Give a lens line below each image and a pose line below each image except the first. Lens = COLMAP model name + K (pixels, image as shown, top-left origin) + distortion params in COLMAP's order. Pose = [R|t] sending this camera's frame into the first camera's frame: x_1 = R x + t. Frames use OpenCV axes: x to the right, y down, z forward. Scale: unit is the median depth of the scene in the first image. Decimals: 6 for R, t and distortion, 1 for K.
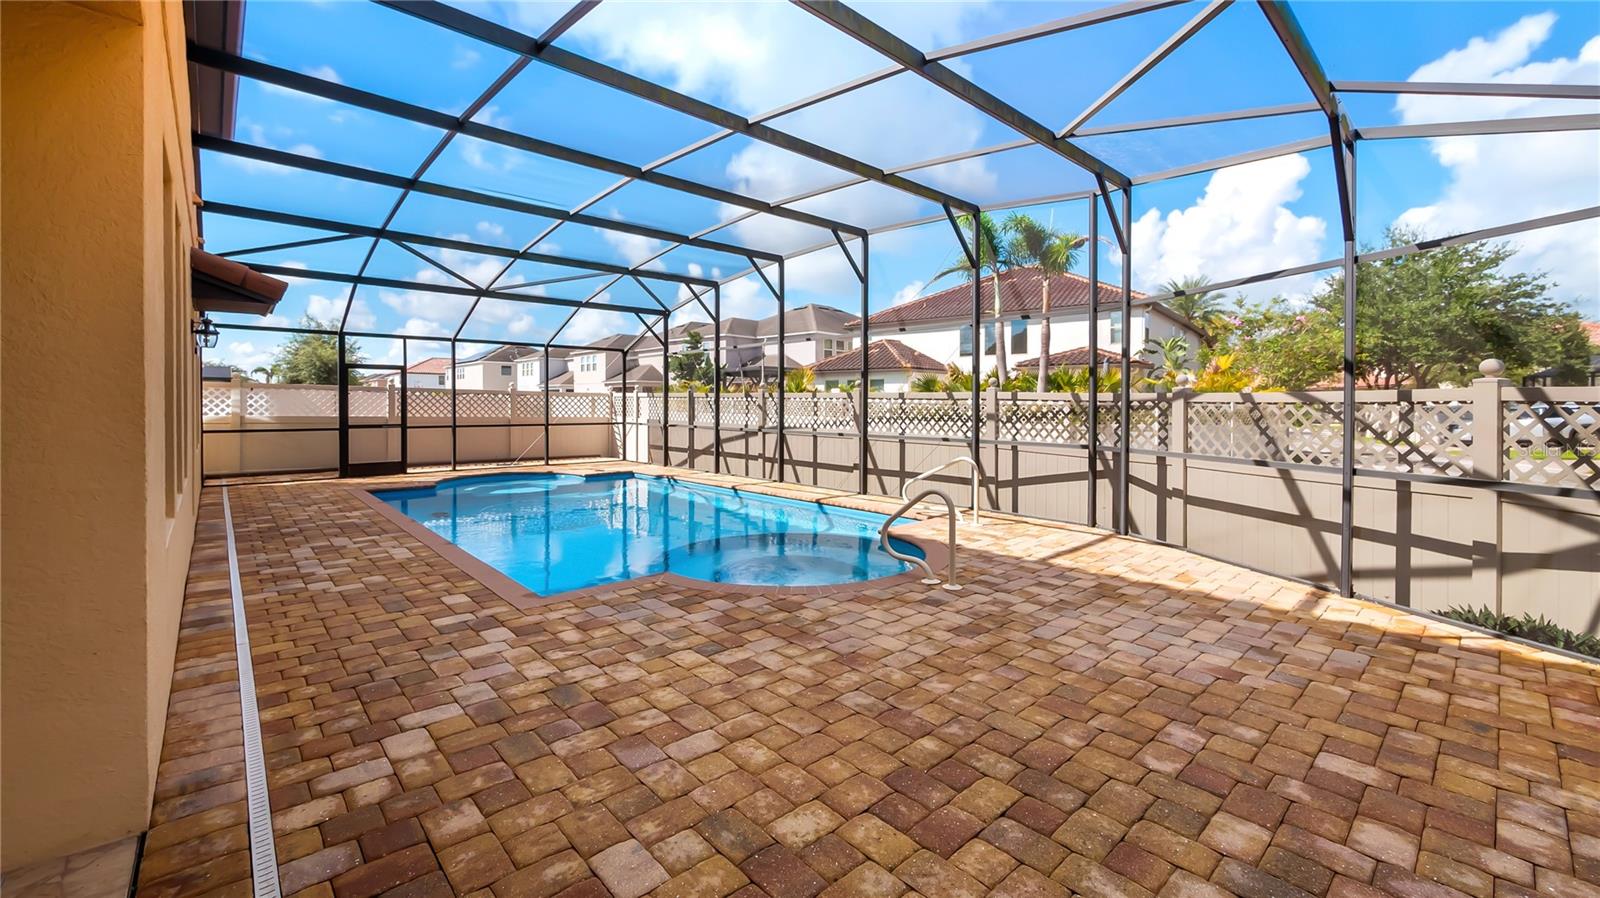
lens RADIAL K [[632.7, 0, 796.8], [0, 632.7, 408.0], [0, 0, 1]] dist [-0.002400, -0.000227]
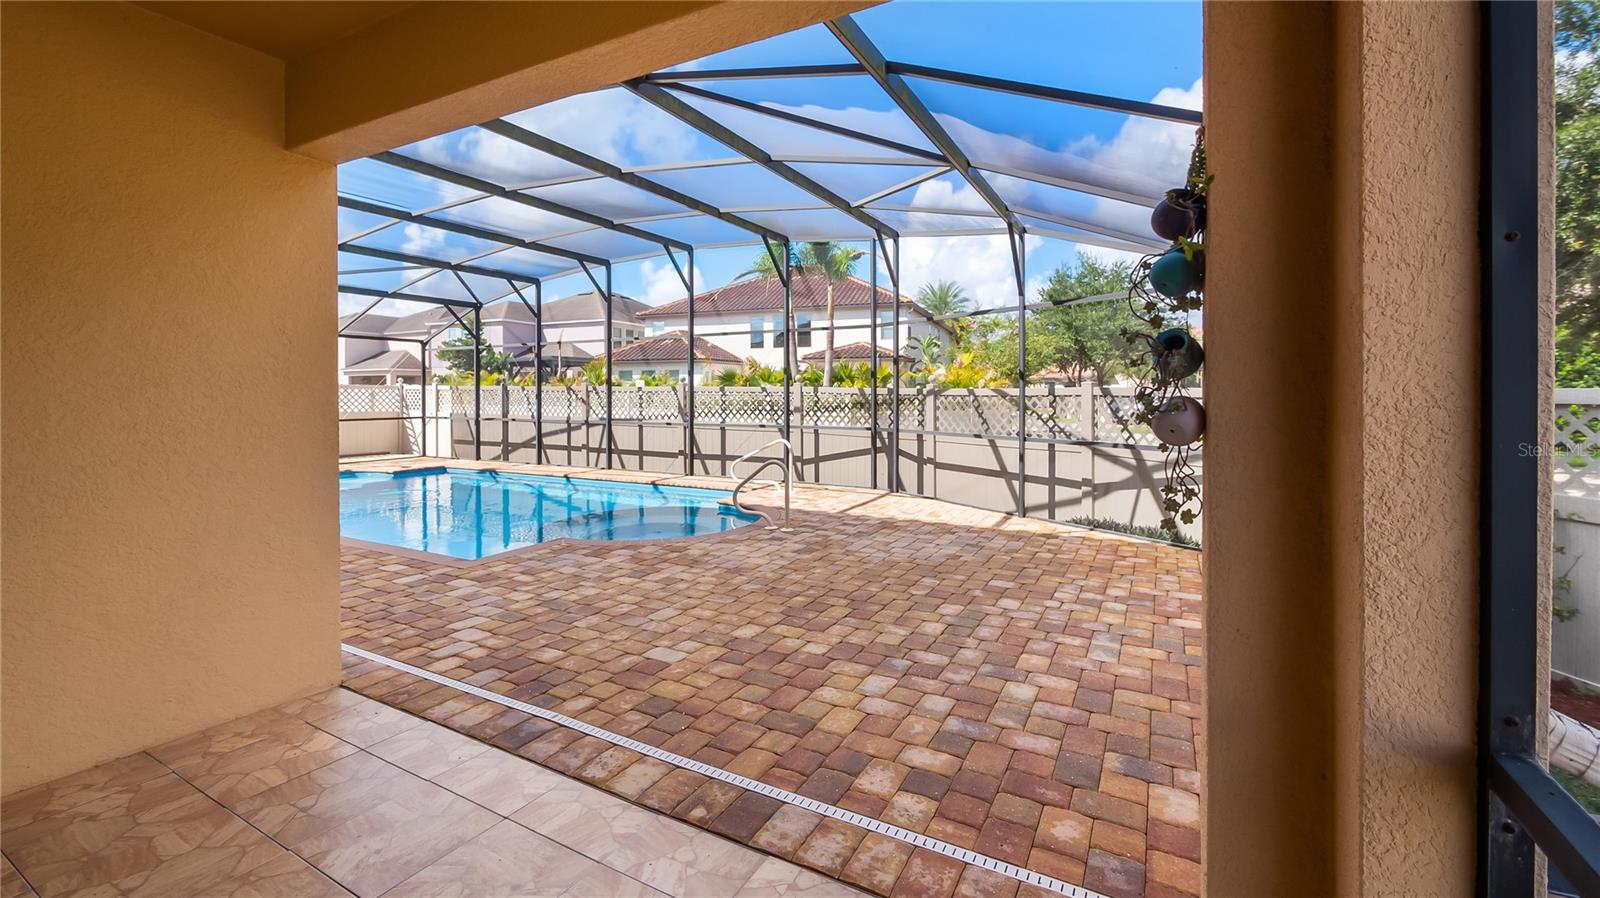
lens RADIAL K [[654.5, 0, 800.1], [0, 654.5, 393.4], [0, 0, 1]] dist [0.000055, 0.000079]
pose [[0.943018, -0.005712, 0.332694, -0.129974], [0.007672, 0.999960, -0.004579, -0.007438], [-0.332655, 0.006871, 0.943024, -0.235059]]
